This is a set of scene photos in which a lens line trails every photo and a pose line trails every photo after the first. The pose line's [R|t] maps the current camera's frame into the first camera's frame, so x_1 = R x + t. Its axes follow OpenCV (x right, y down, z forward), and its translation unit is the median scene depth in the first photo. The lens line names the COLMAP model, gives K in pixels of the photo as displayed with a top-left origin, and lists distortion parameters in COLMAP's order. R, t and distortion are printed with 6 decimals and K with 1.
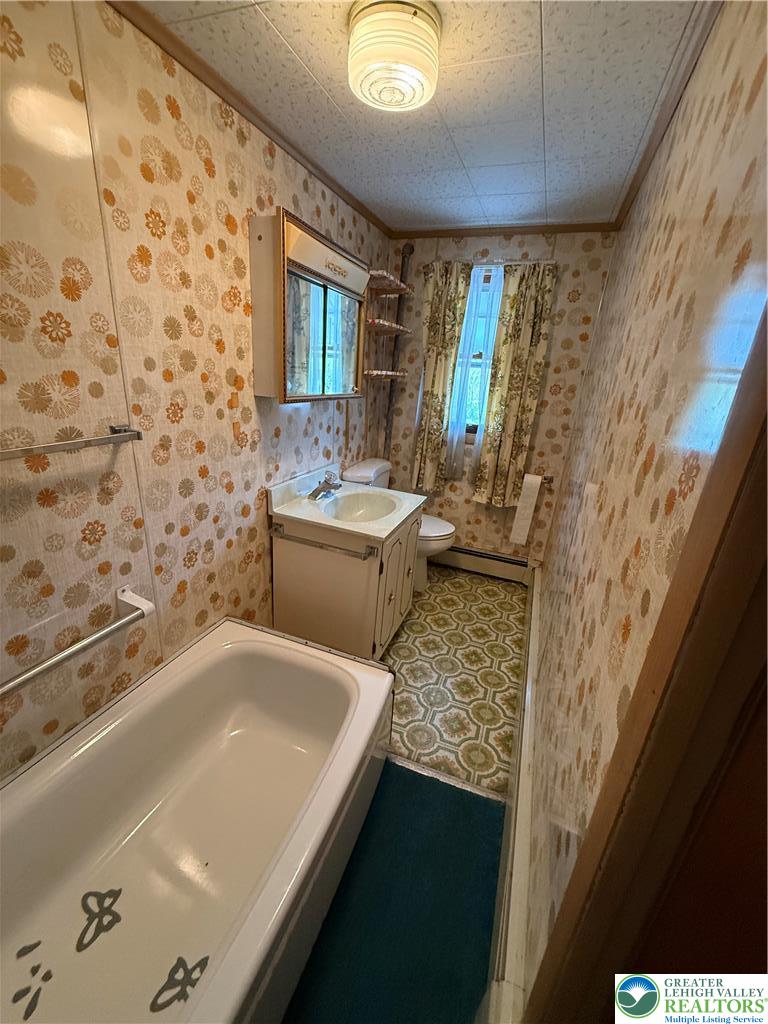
lens RADIAL K [[409.6, 0, 384.0], [0, 409.6, 512.0], [0, 0, 1]] dist [0.001882, 0.000101]
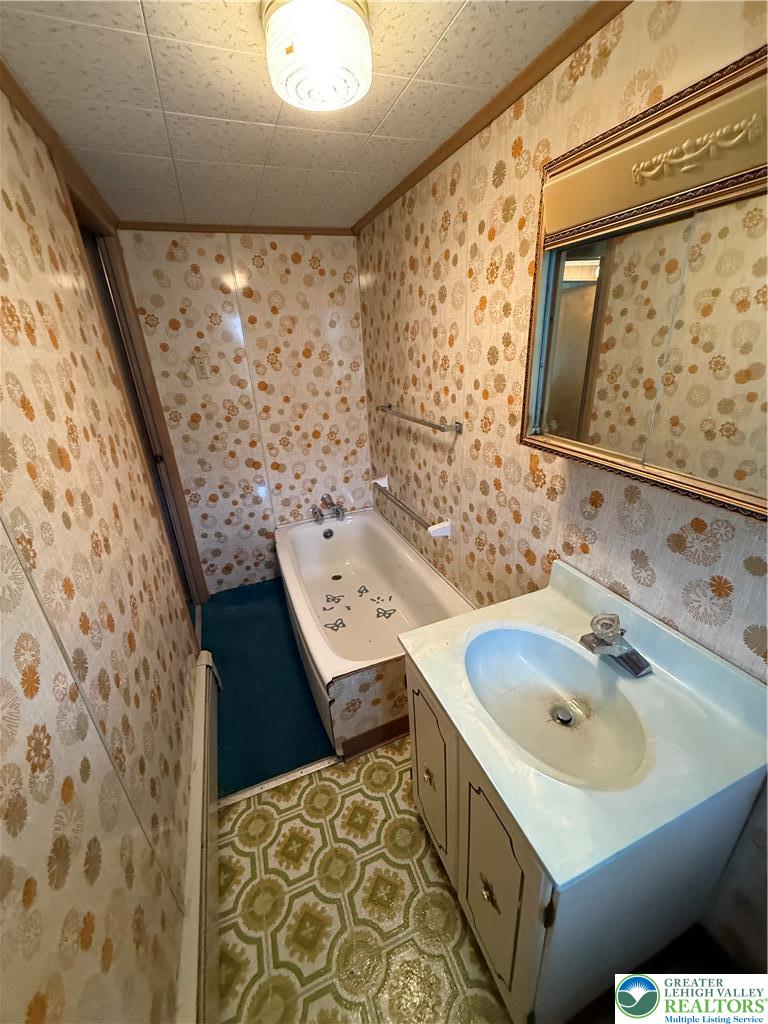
lens RADIAL K [[409.6, 0, 384.0], [0, 409.6, 512.0], [0, 0, 1]] dist [0.001882, 0.000101]
pose [[-0.740504, 0.231929, -0.630763, 0.540411], [-0.219557, 0.803576, 0.553227, -0.644297], [0.635176, 0.548156, -0.544130, 1.623593]]
